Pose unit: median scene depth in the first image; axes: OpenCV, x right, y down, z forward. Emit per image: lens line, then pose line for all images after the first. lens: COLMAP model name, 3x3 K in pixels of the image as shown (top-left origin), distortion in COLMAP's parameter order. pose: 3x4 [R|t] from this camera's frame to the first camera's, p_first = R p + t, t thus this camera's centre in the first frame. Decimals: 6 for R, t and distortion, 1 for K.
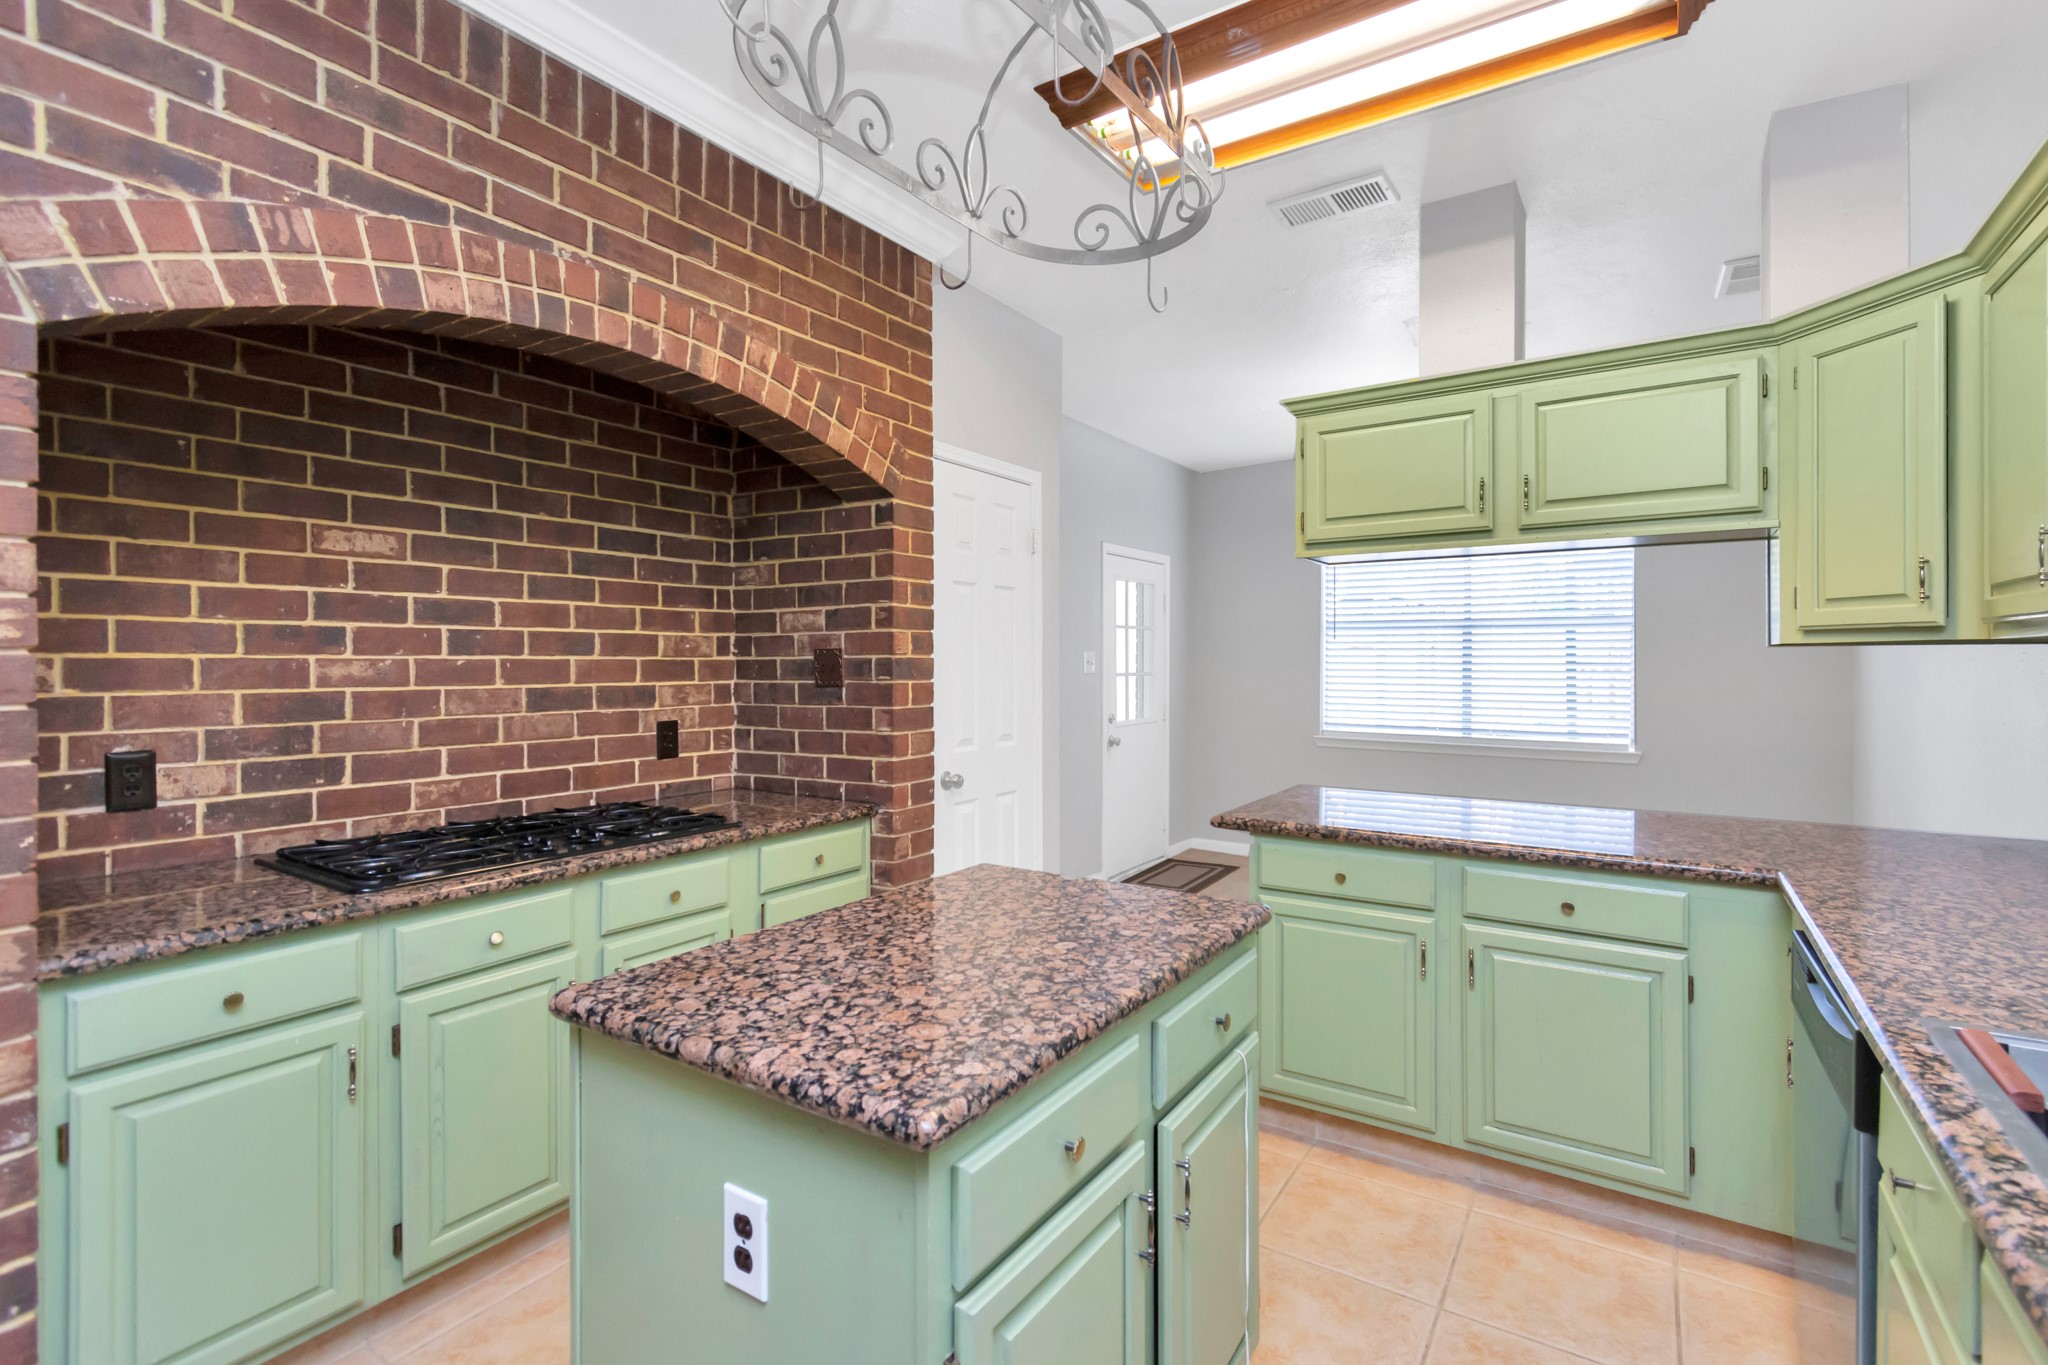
lens RADIAL K [[938.4, 0, 1061.0], [0, 938.4, 659.9], [0, 0, 1]] dist [-0.000321, -0.001424]
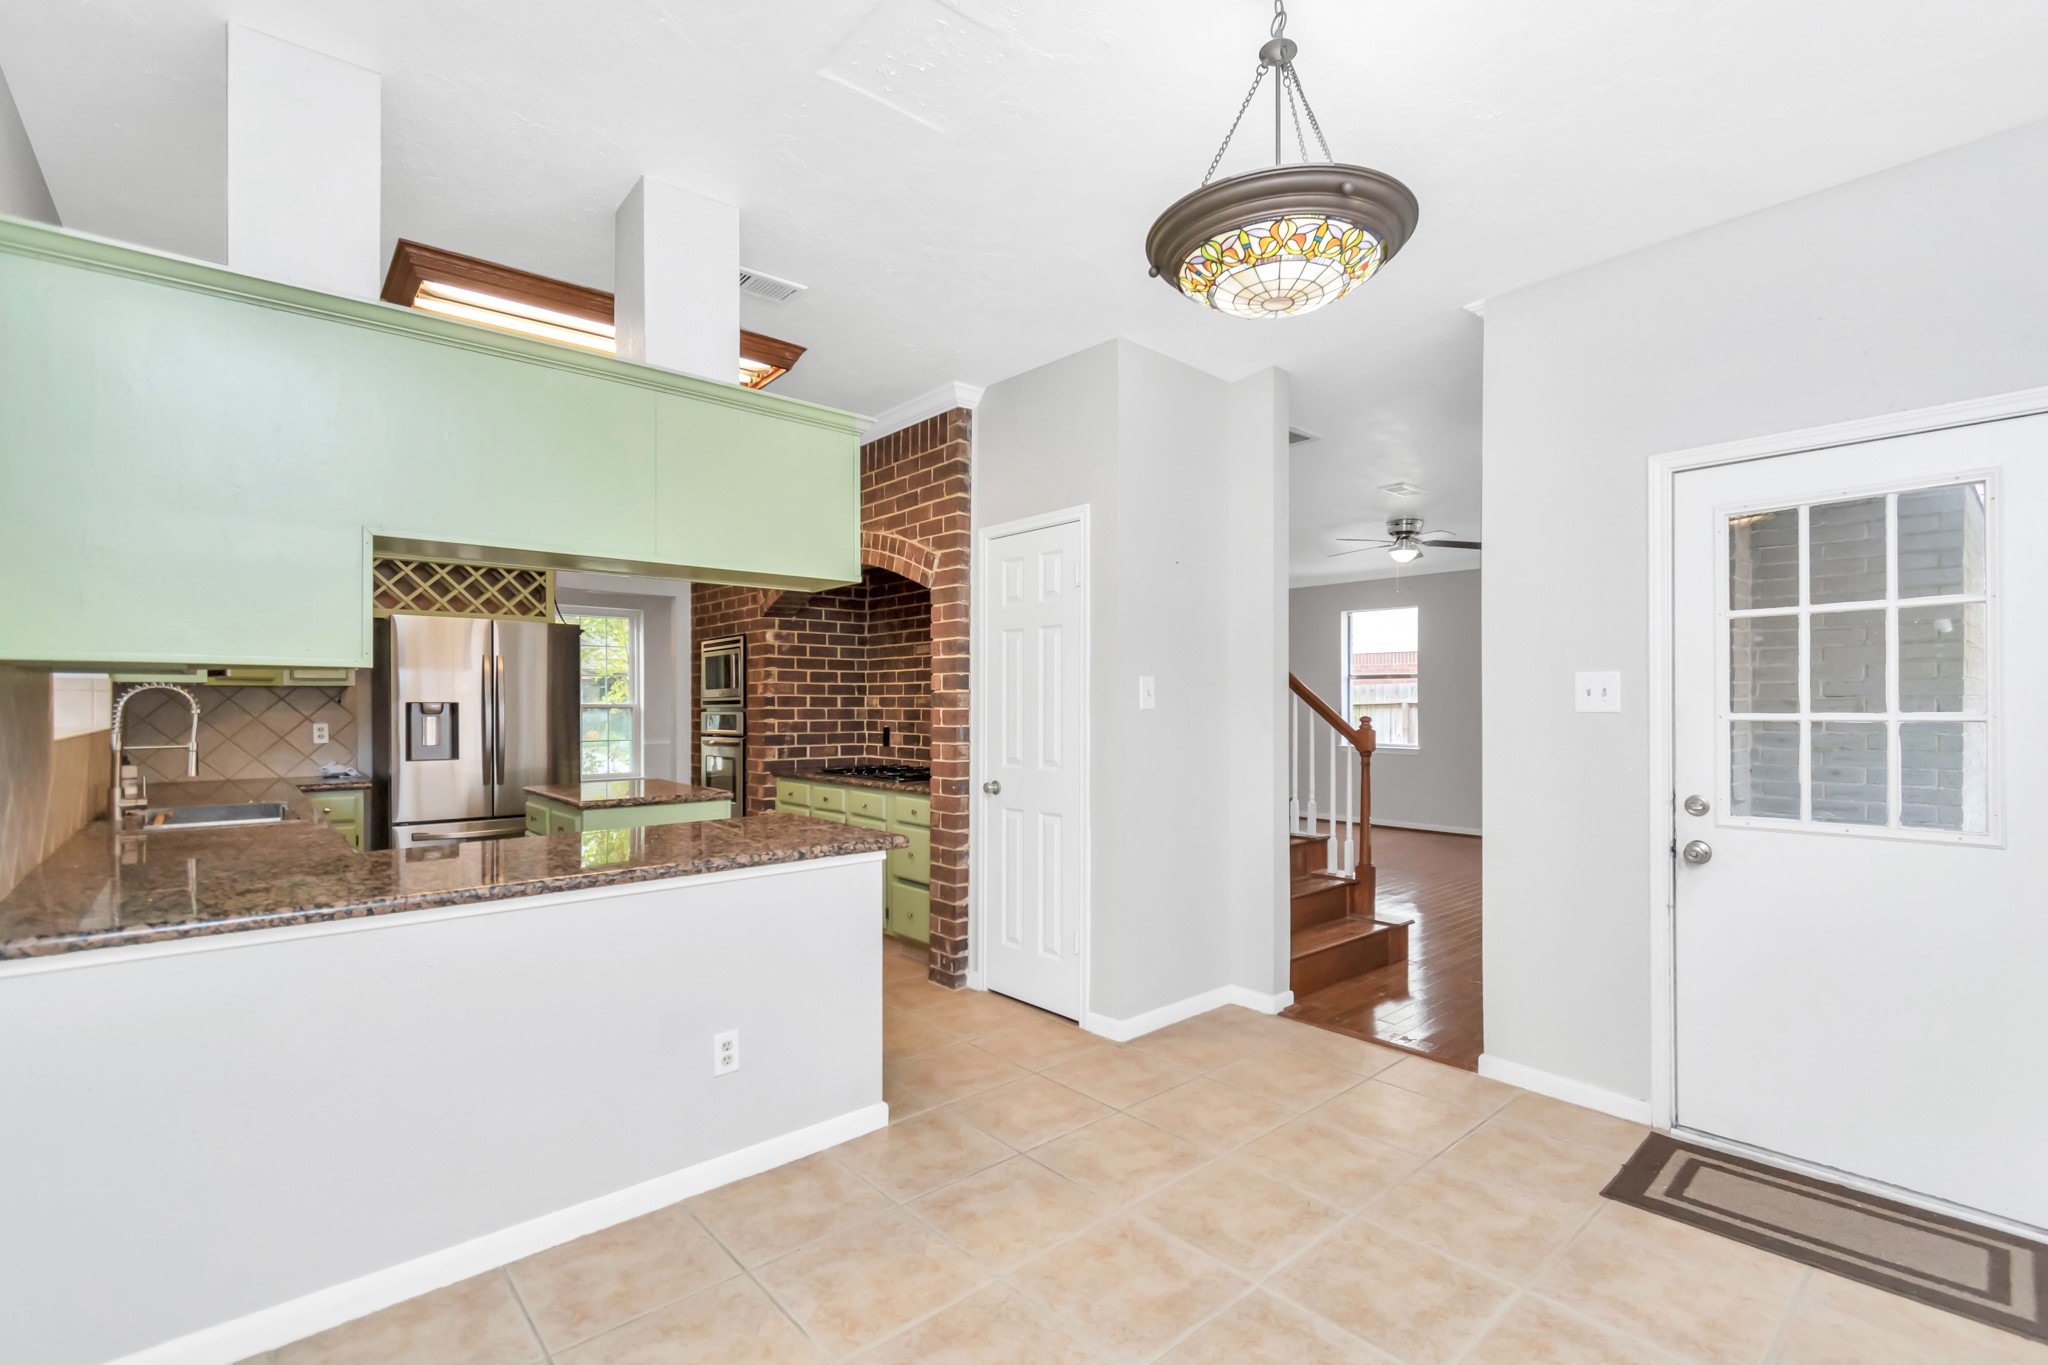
lens RADIAL K [[938.4, 0, 1043.5], [0, 938.4, 702.9], [0, 0, 1]] dist [-0.000321, -0.001424]
pose [[-0.285031, -0.000473, -0.958518, 1.489012], [0.004265, 0.999989, -0.001762, 0.021805], [0.958509, -0.004590, -0.285026, 1.951580]]
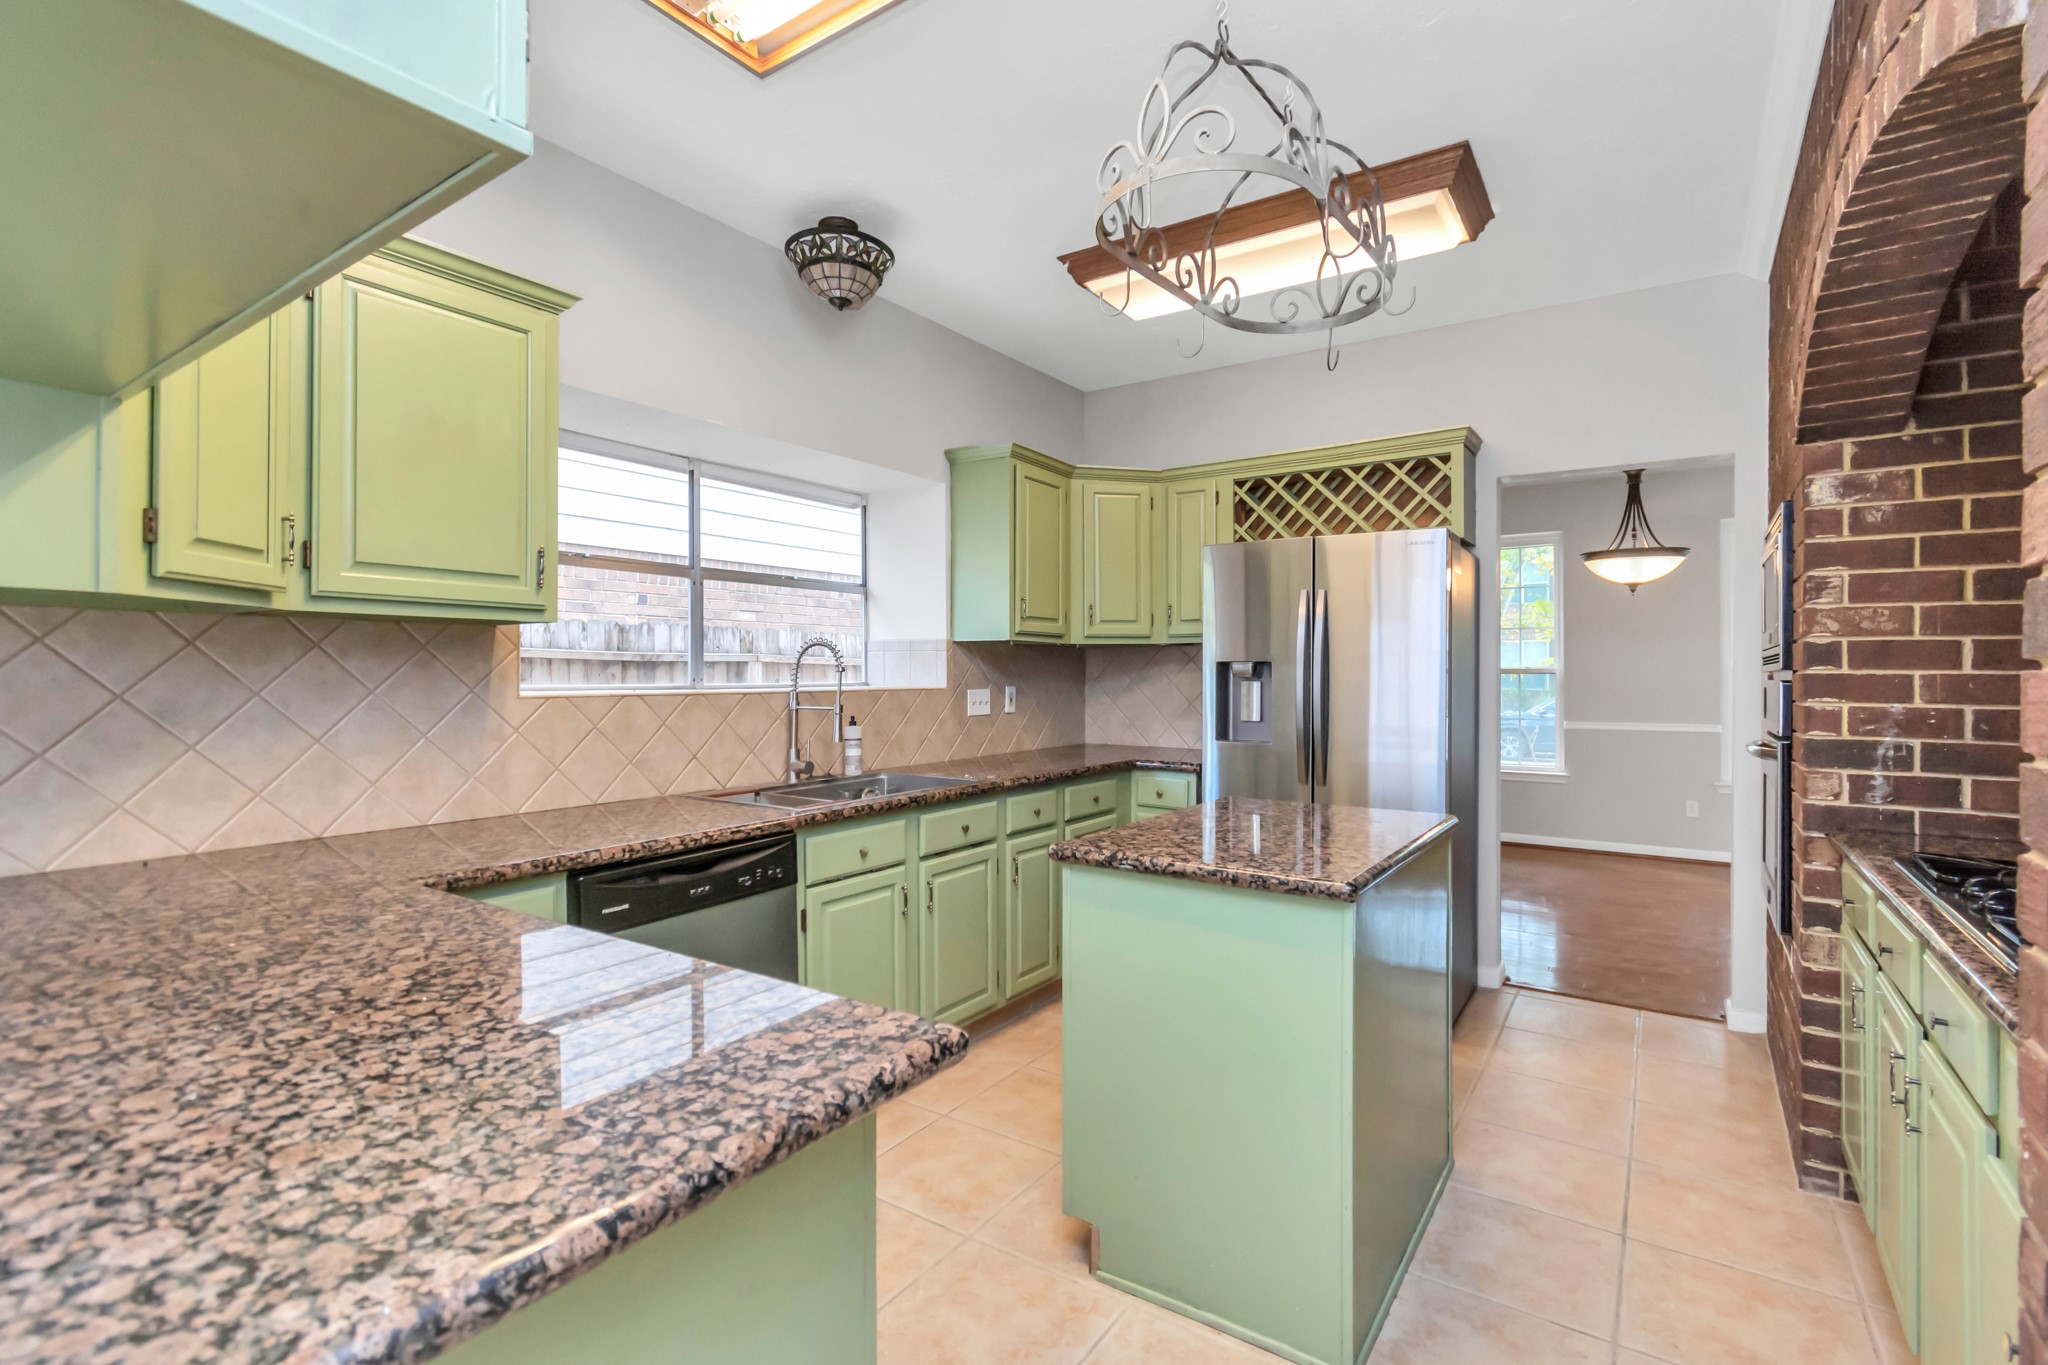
lens RADIAL K [[938.4, 0, 1033.9], [0, 938.4, 670.5], [0, 0, 1]] dist [-0.000321, -0.001424]
pose [[-0.997820, -0.002335, 0.065950, 0.107267], [-0.002538, 0.999992, -0.002990, 0.031882], [-0.065942, -0.003151, -0.997818, 1.592504]]
